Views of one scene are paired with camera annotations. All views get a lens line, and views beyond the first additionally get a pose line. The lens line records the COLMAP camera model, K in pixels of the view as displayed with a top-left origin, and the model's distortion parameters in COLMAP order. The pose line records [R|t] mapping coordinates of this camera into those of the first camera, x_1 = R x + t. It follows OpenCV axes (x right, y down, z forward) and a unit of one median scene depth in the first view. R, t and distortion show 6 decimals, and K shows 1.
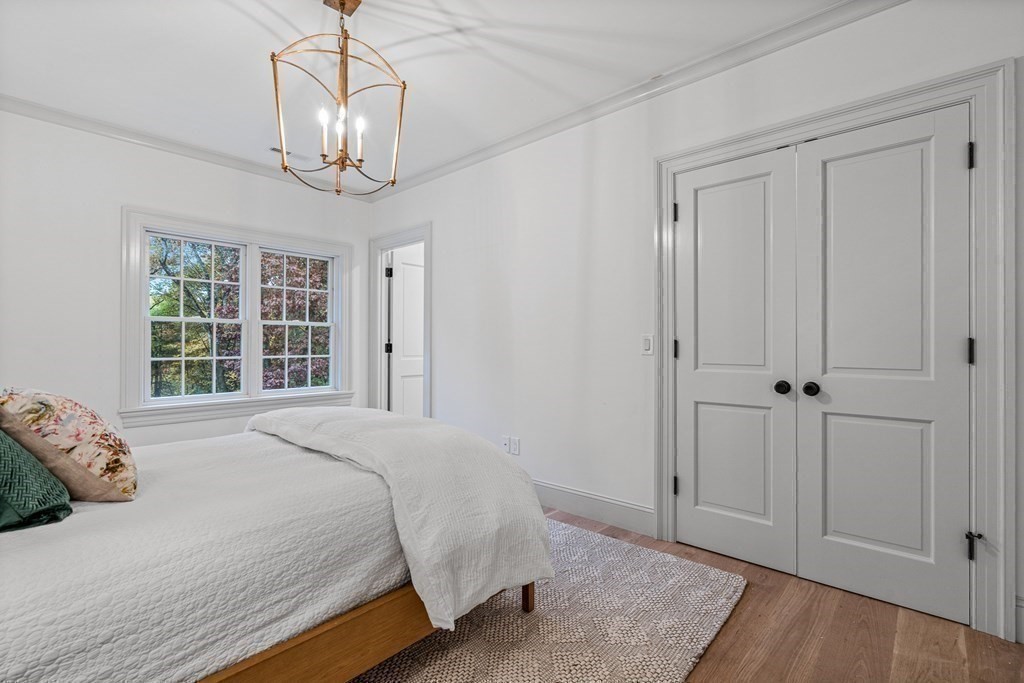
lens RADIAL K [[470.0, 0, 517.6], [0, 470.0, 341.6], [0, 0, 1]] dist [-0.001182, -0.000239]
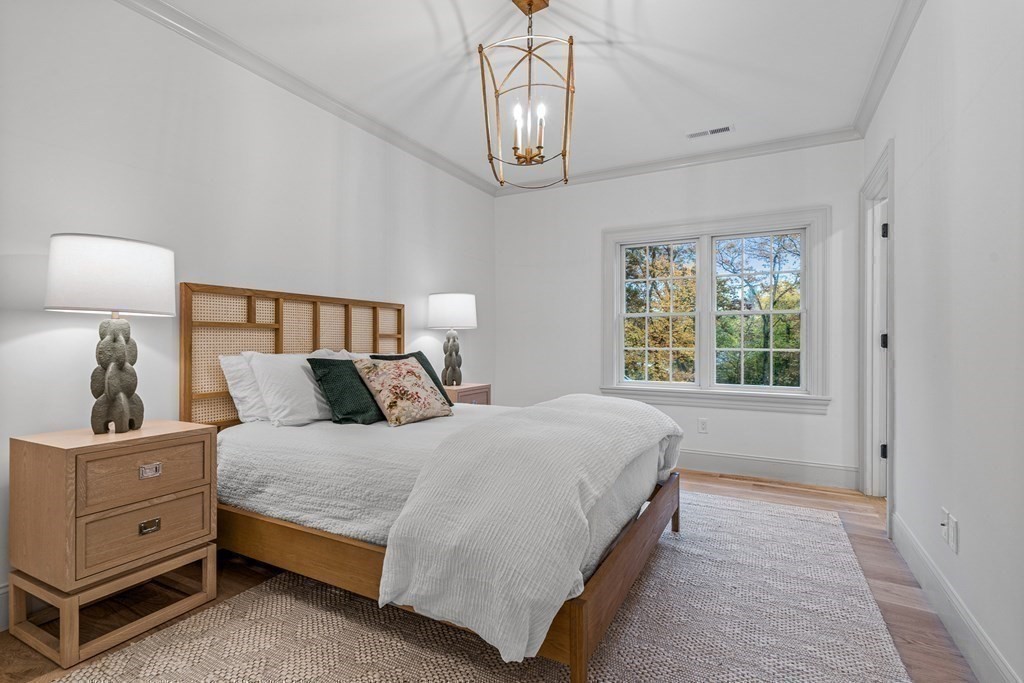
lens RADIAL K [[482.2, 0, 512.0], [0, 482.2, 341.5], [0, 0, 1]] dist [0.003663, 0.000298]
pose [[0.228733, 0.005542, -0.973473, 0.559291], [0.004056, 0.999970, 0.006646, 0.015684], [0.973481, -0.005469, 0.228704, 0.611238]]
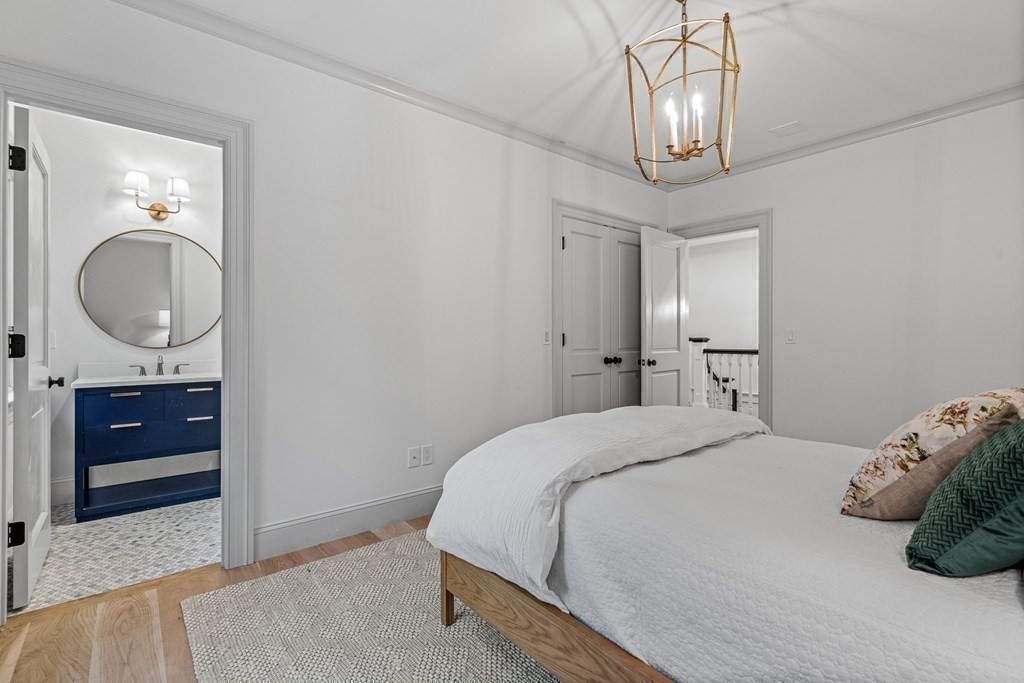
lens RADIAL K [[470.6, 0, 517.5], [0, 470.6, 337.0], [0, 0, 1]] dist [0.000892, 0.000023]
pose [[0.153374, -0.001725, 0.988167, -1.199100], [-0.007989, 0.999964, 0.002985, 0.002994], [-0.988136, -0.008352, 0.153354, 1.016784]]
